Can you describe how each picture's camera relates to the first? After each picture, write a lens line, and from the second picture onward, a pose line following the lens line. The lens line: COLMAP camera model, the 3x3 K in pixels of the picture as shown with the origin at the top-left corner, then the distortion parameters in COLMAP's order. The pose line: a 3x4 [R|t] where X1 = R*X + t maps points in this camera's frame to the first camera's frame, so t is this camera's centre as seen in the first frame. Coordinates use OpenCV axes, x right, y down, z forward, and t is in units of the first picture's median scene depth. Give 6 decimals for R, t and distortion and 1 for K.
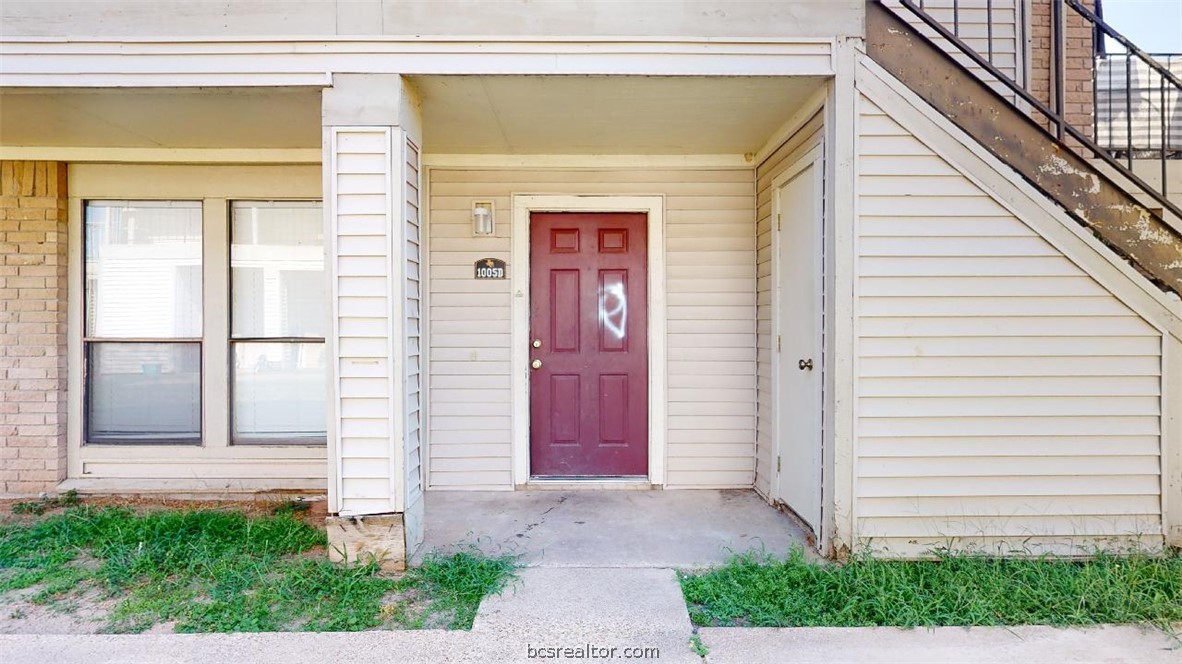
lens RADIAL K [[603.8, 0, 591.0], [0, 603.8, 332.0], [0, 0, 1]] dist [0.000983, -0.000121]
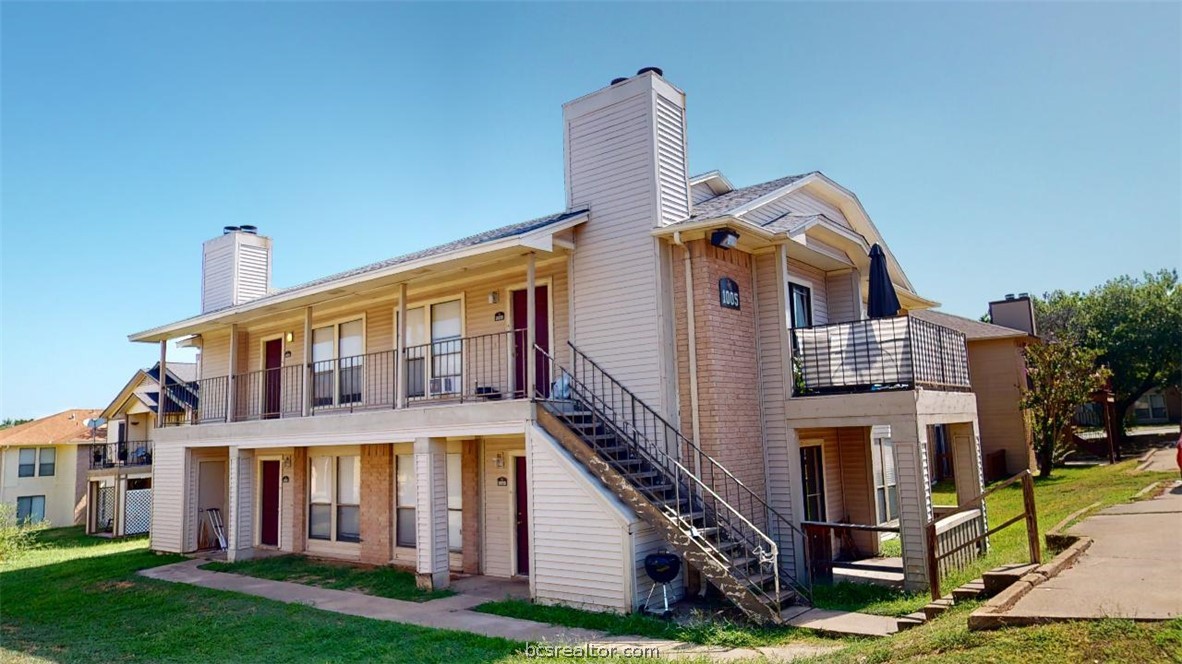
lens RADIAL K [[784.0, 0, 591.0], [0, 784.0, 332.0], [0, 0, 1]] dist [0.000398, -0.000047]
pose [[0.770694, -0.110583, -0.627537, 2.197461], [0.035337, 0.990728, -0.131186, -0.281758], [0.636225, 0.078929, 0.767456, -1.248694]]
